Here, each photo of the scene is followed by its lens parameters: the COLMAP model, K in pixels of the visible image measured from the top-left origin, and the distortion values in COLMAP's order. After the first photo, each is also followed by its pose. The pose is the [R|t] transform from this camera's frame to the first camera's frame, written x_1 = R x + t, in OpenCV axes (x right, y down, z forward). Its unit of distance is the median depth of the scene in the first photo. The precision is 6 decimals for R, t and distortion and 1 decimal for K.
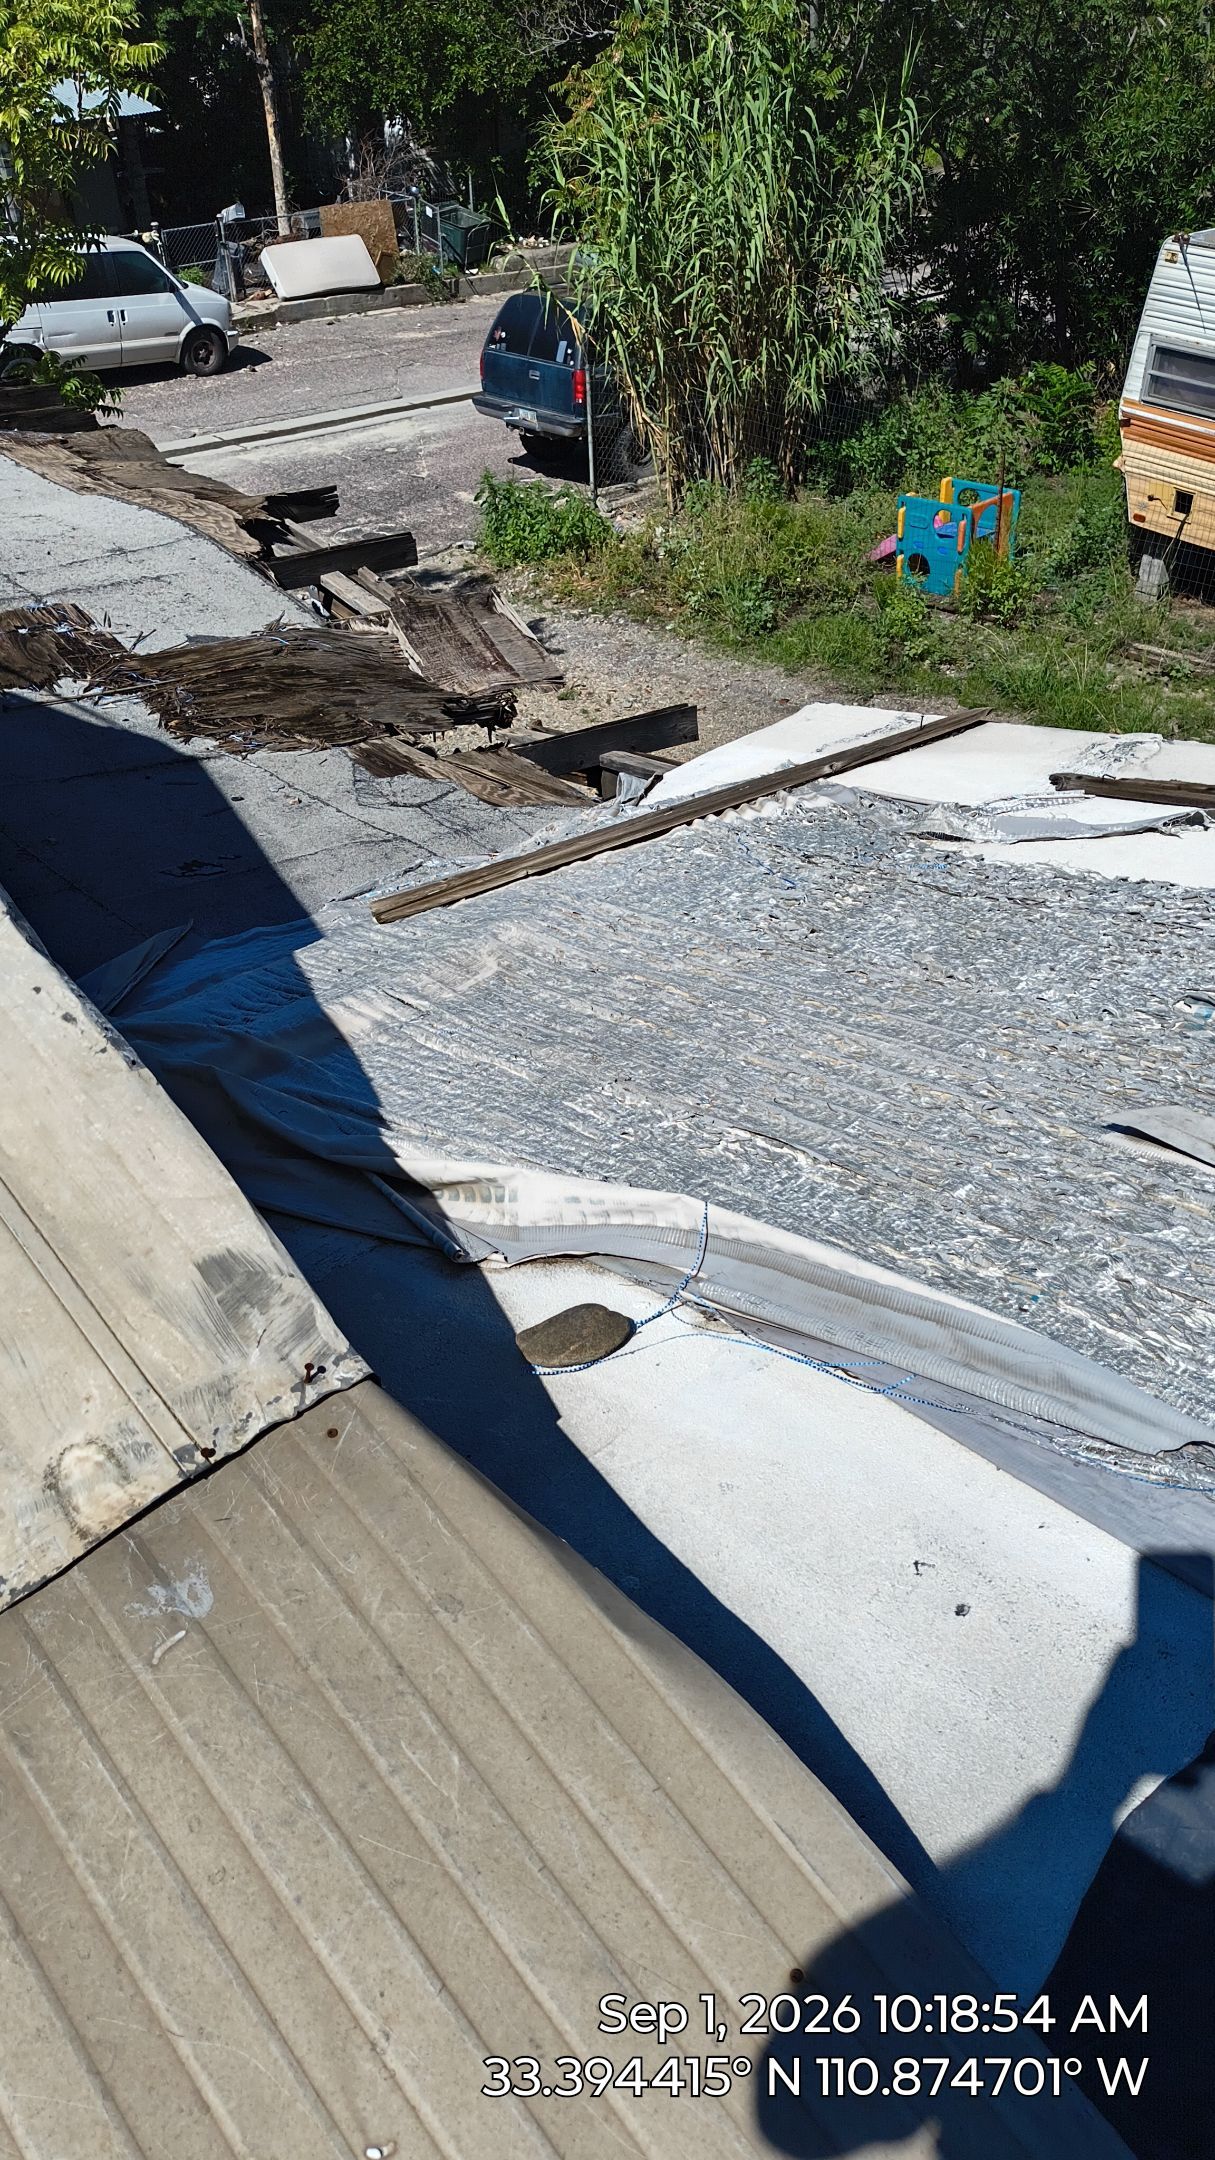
lens RADIAL K [[1607.3, 0, 607.5], [0, 1607.3, 1080.0], [0, 0, 1]] dist [0.103993, -0.160673]
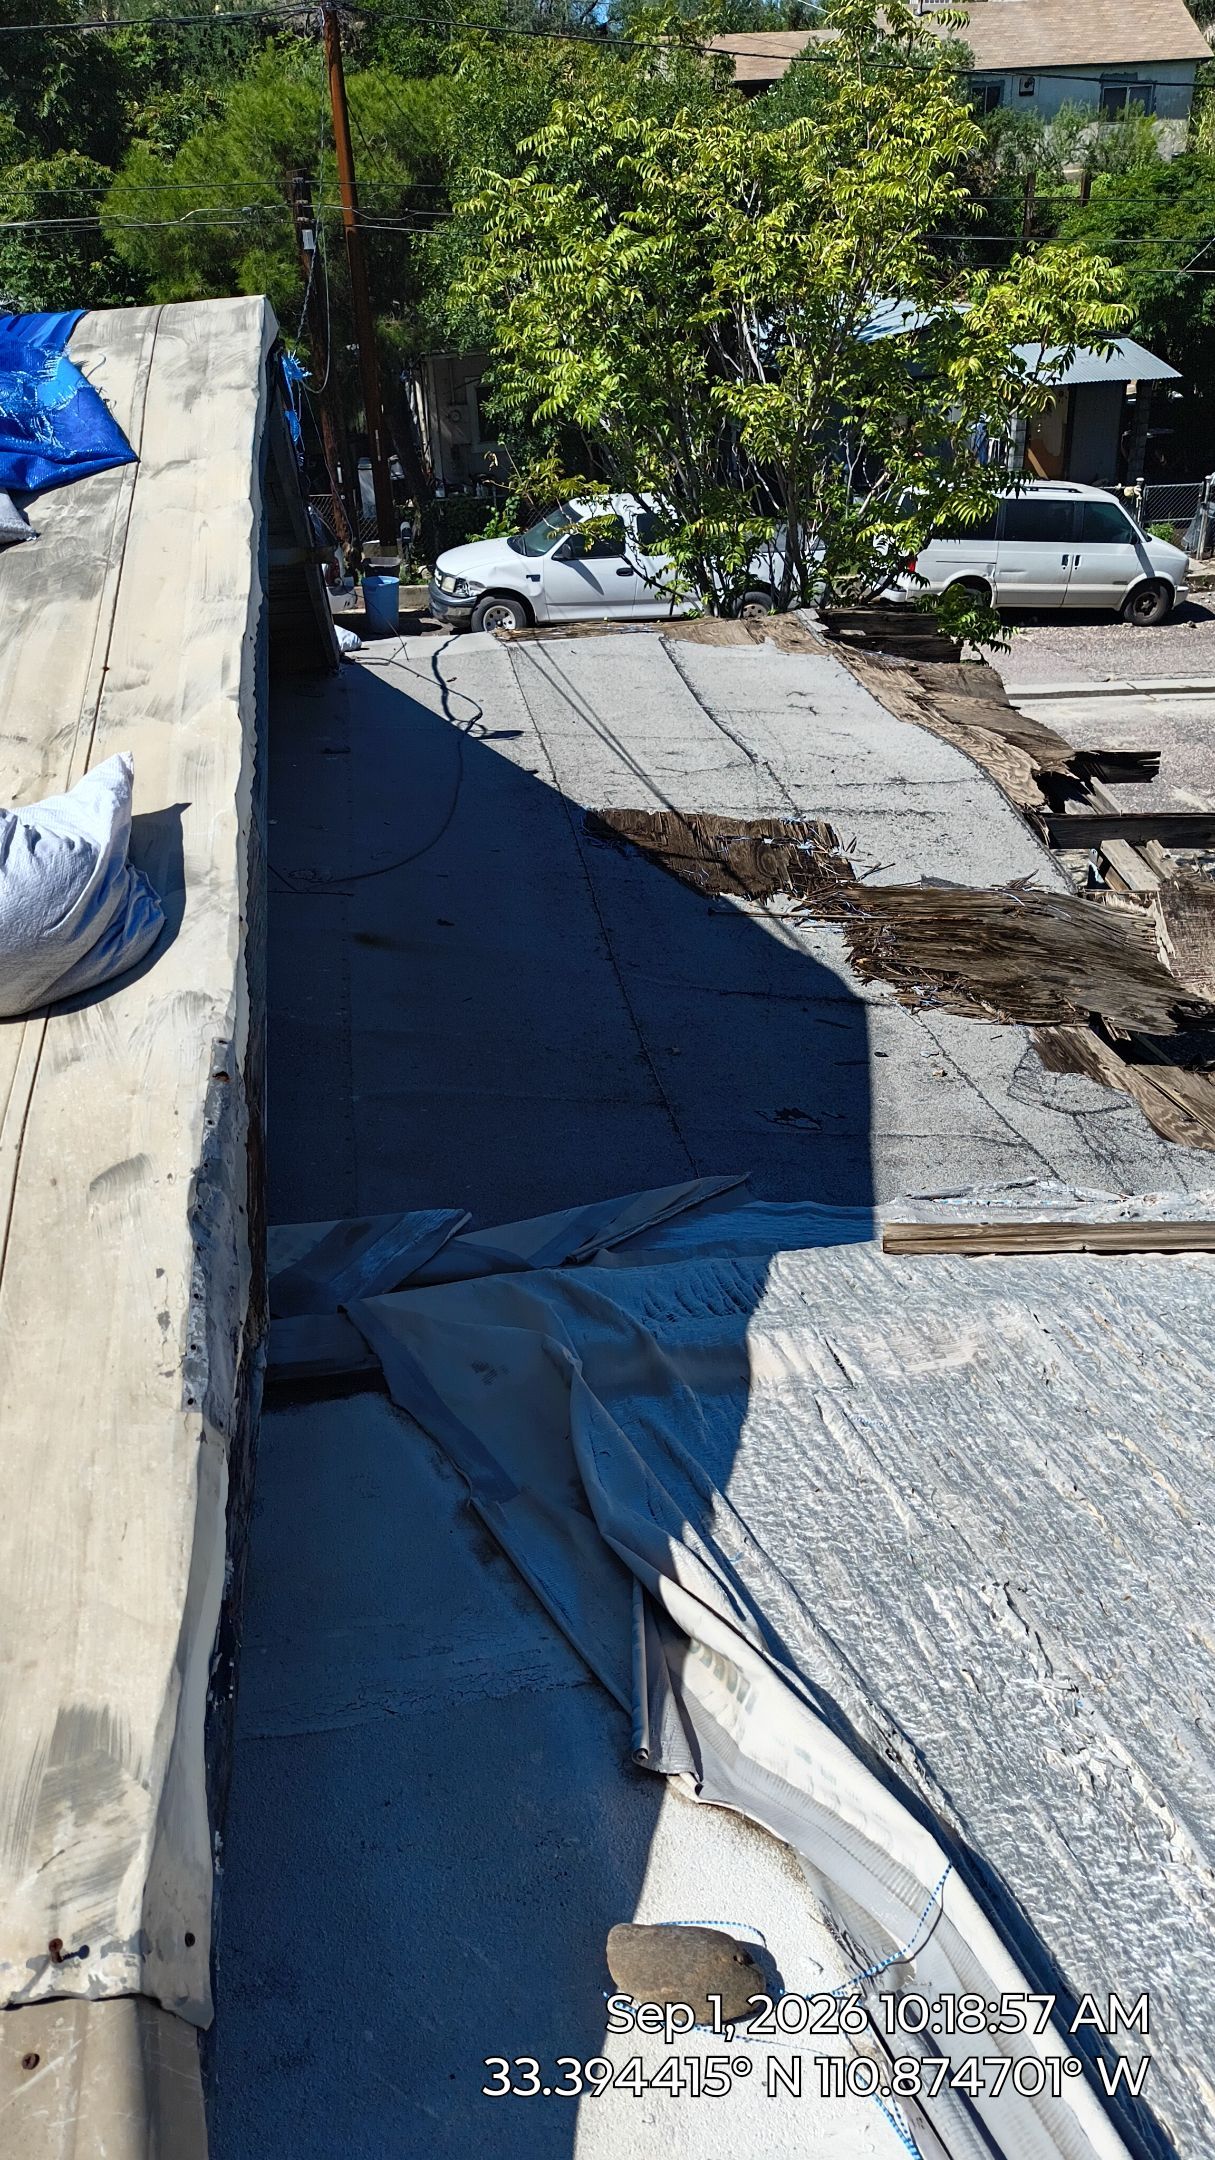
lens RADIAL K [[1607.3, 0, 607.5], [0, 1607.3, 1080.0], [0, 0, 1]] dist [0.103993, -0.160673]
pose [[0.841443, 0.261786, -0.472696, 0.067089], [-0.320135, 0.946263, -0.045815, -0.058593], [0.435301, 0.189878, 0.880034, 0.109937]]
